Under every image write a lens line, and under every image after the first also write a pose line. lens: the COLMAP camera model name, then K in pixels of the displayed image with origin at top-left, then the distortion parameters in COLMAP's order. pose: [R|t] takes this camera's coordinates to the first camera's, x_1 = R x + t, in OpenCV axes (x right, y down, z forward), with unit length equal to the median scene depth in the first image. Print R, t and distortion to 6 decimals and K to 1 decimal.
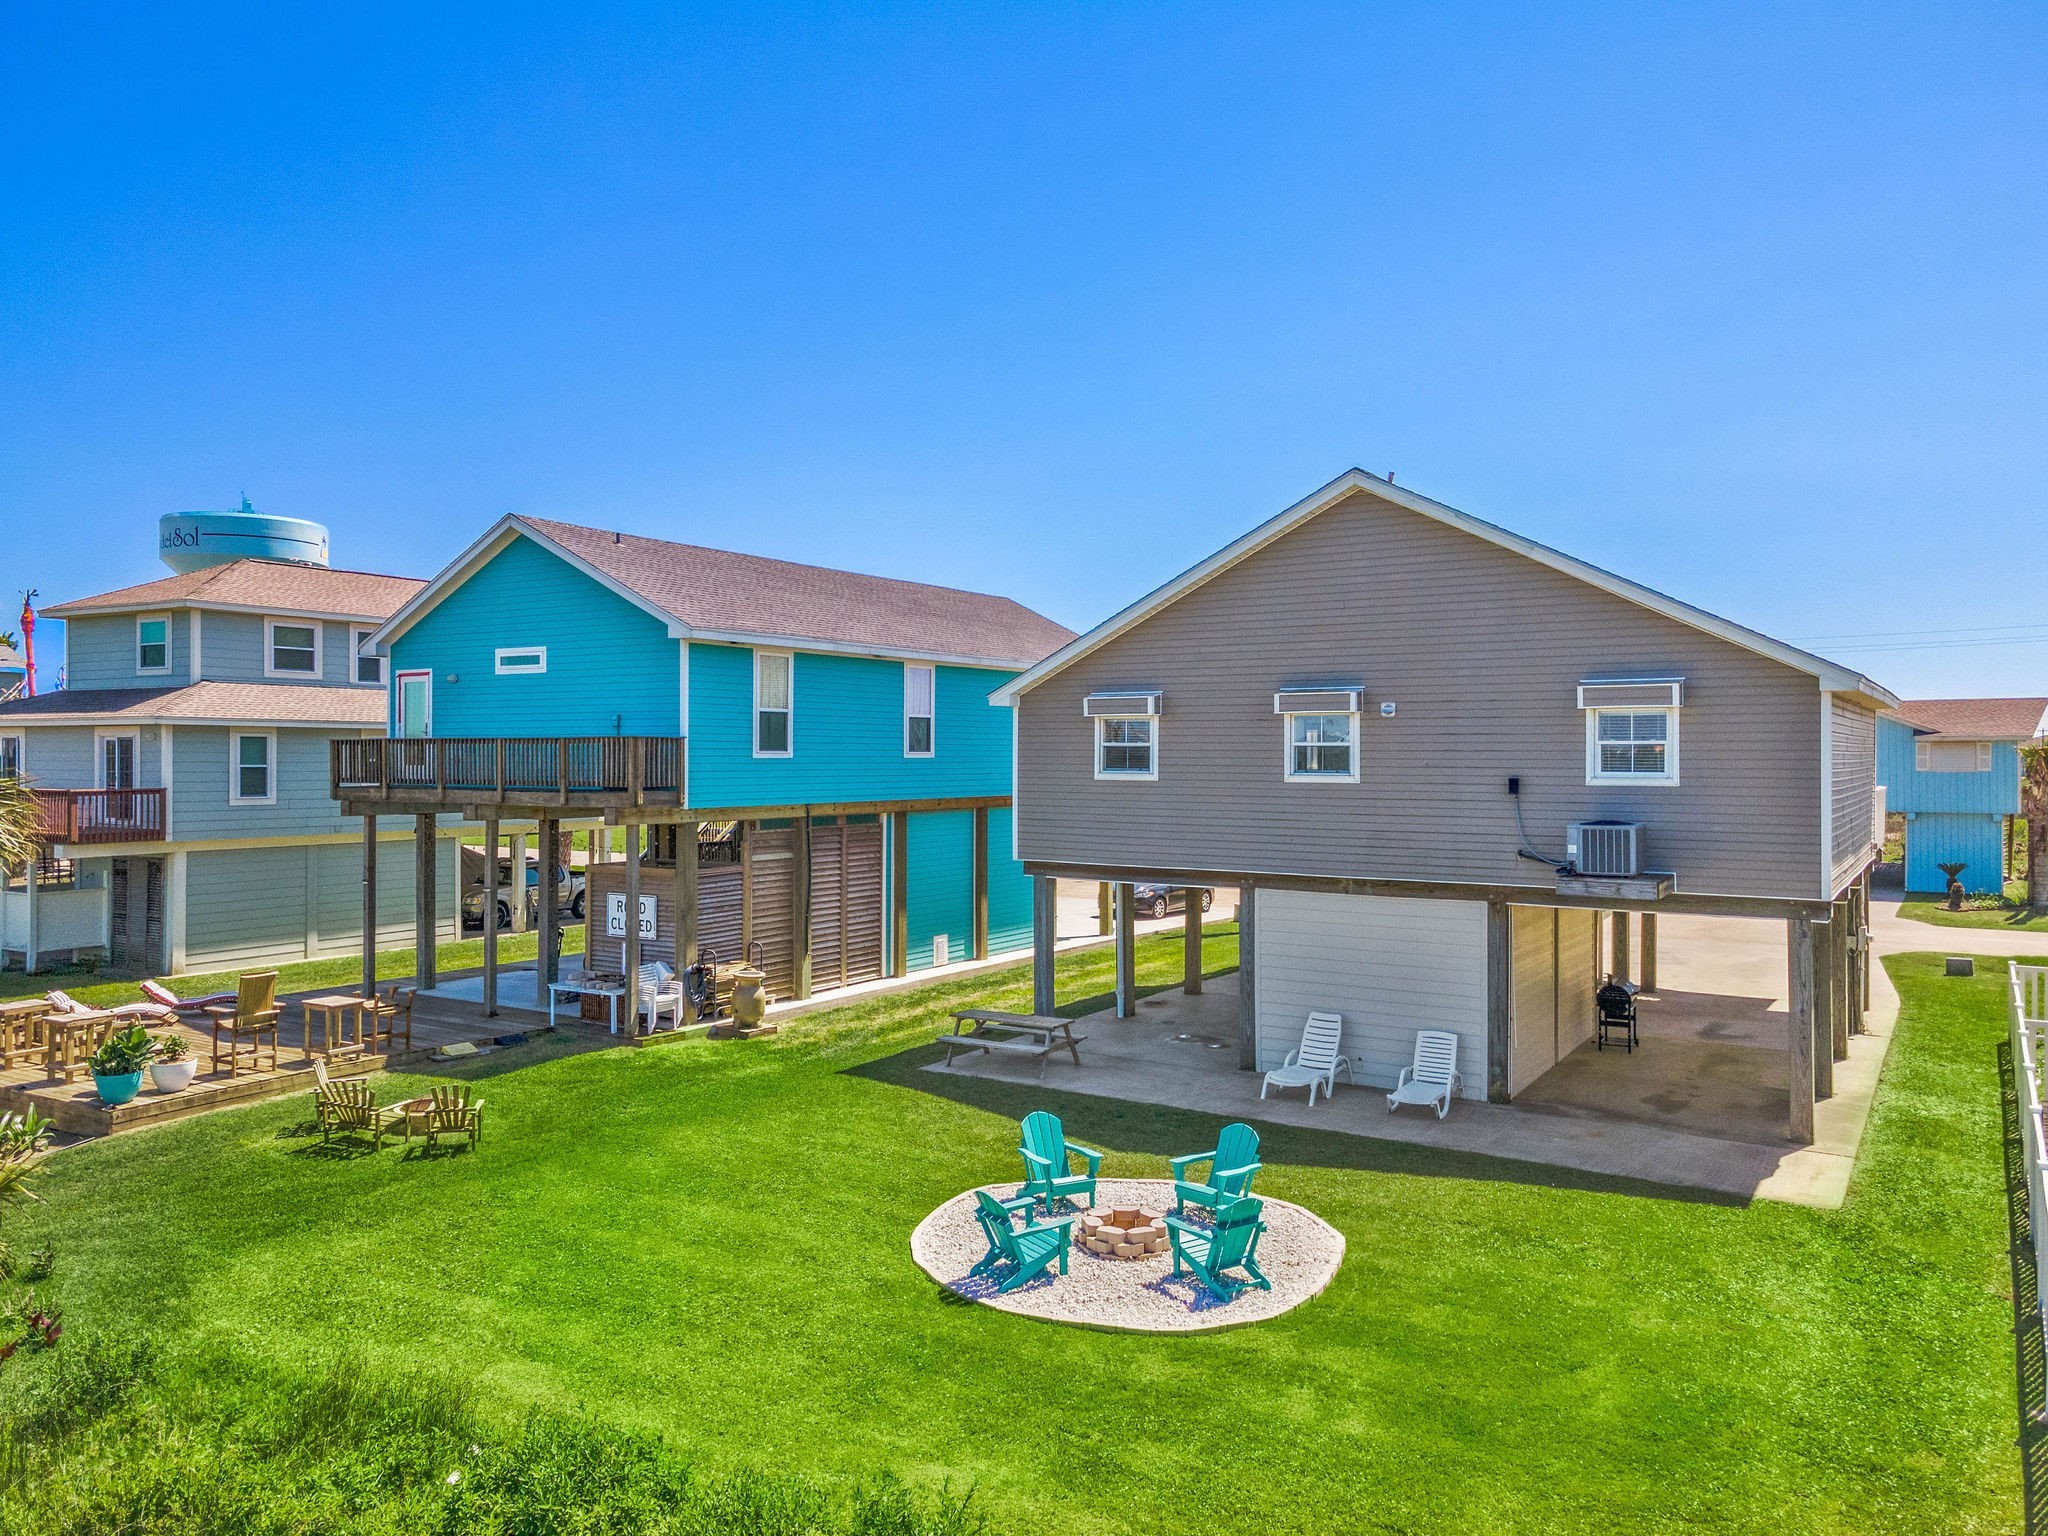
lens RADIAL K [[1488.5, 0, 984.8], [0, 1488.5, 760.9], [0, 0, 1]] dist [0.045252, -0.003527]
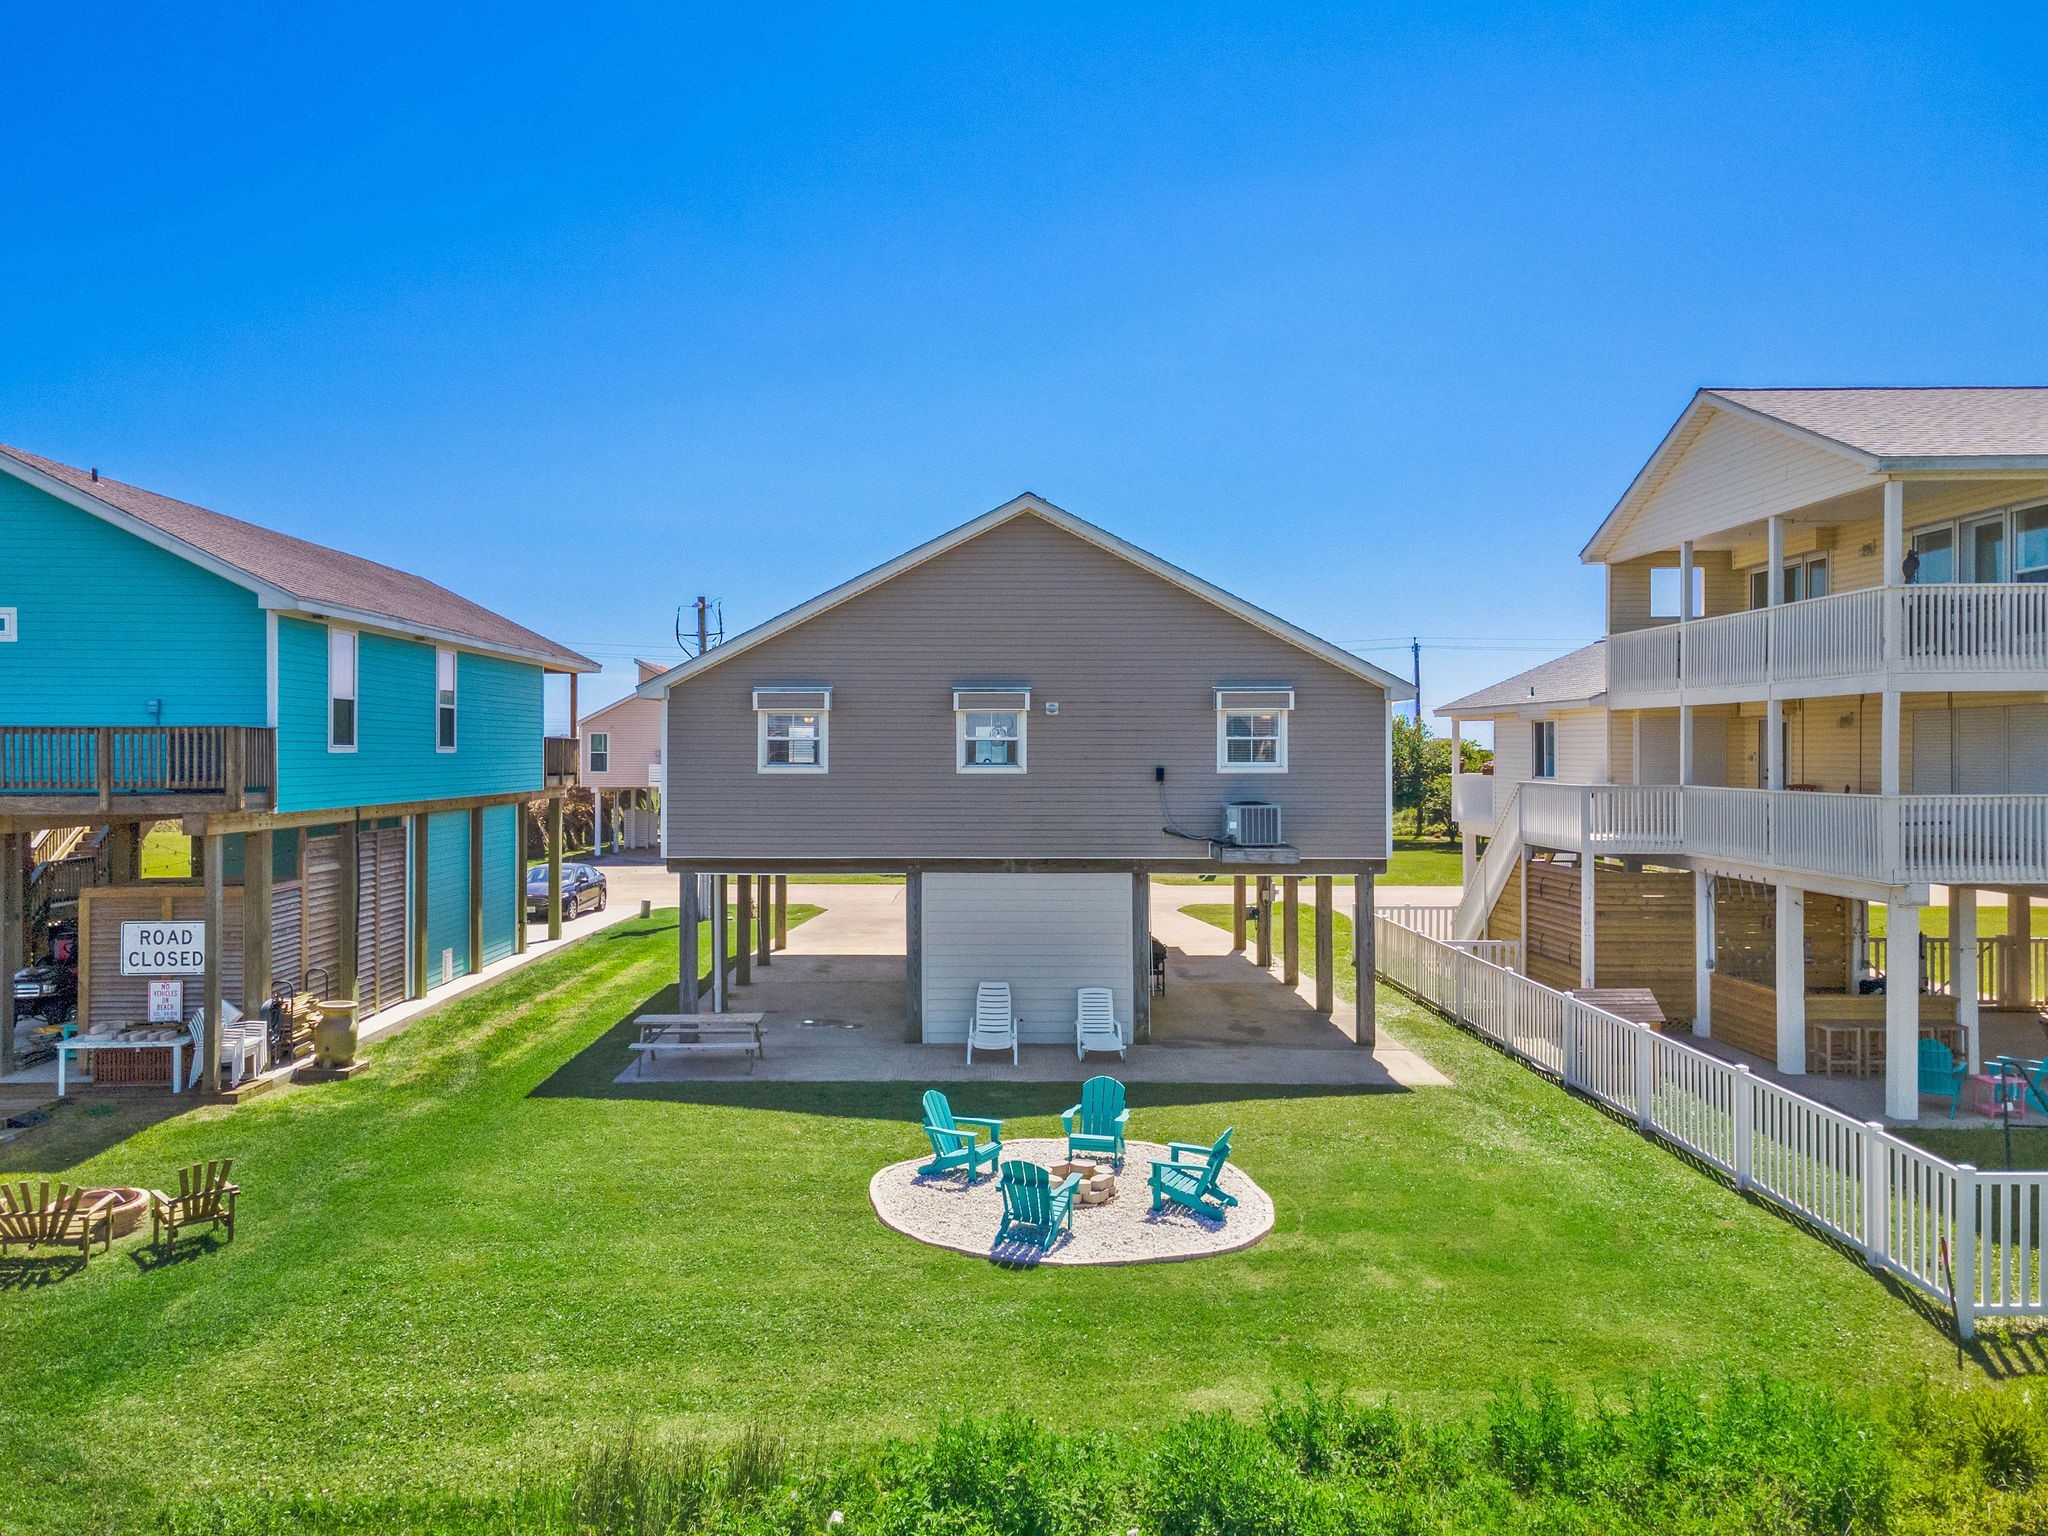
lens RADIAL K [[1488.5, 0, 984.8], [0, 1488.5, 760.9], [0, 0, 1]] dist [0.045252, -0.003527]
pose [[0.832248, -0.004709, 0.554383, -0.407331], [0.003861, 0.999989, 0.002698, 0.002261], [-0.554390, -0.000104, 0.832257, 0.092062]]
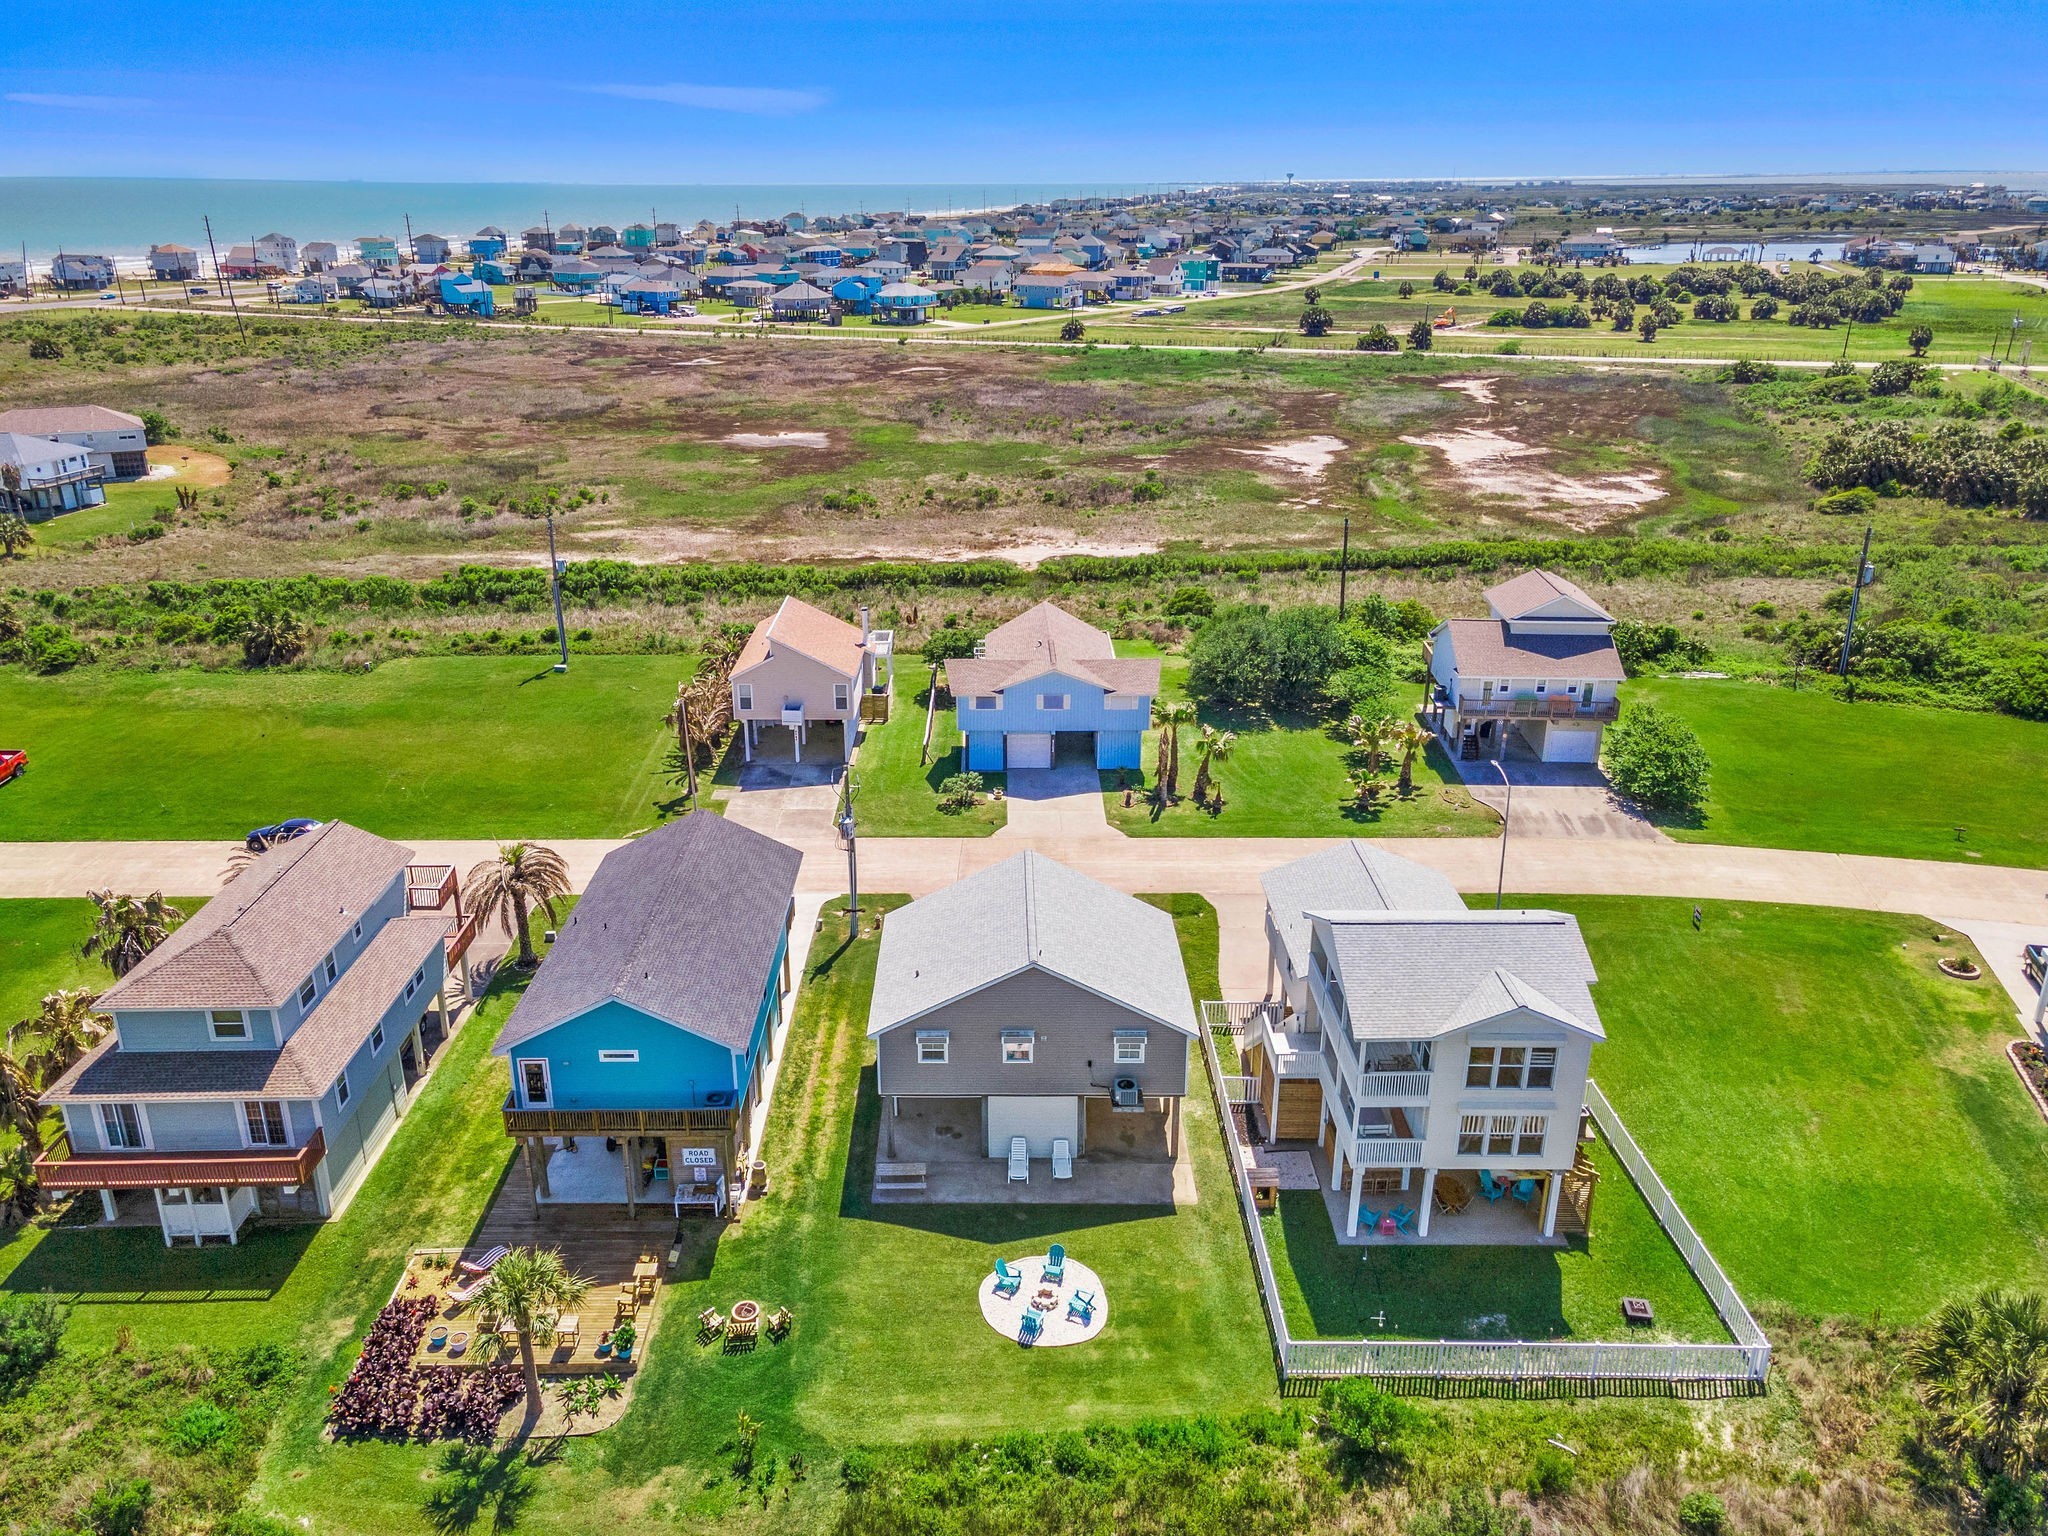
lens RADIAL K [[1488.5, 0, 984.8], [0, 1488.5, 760.9], [0, 0, 1]] dist [0.045252, -0.003527]
pose [[0.840593, -0.201800, 0.502673, -1.069612], [0.012560, 0.935023, 0.354365, -1.463977], [-0.541522, -0.291563, 0.788508, -0.900121]]
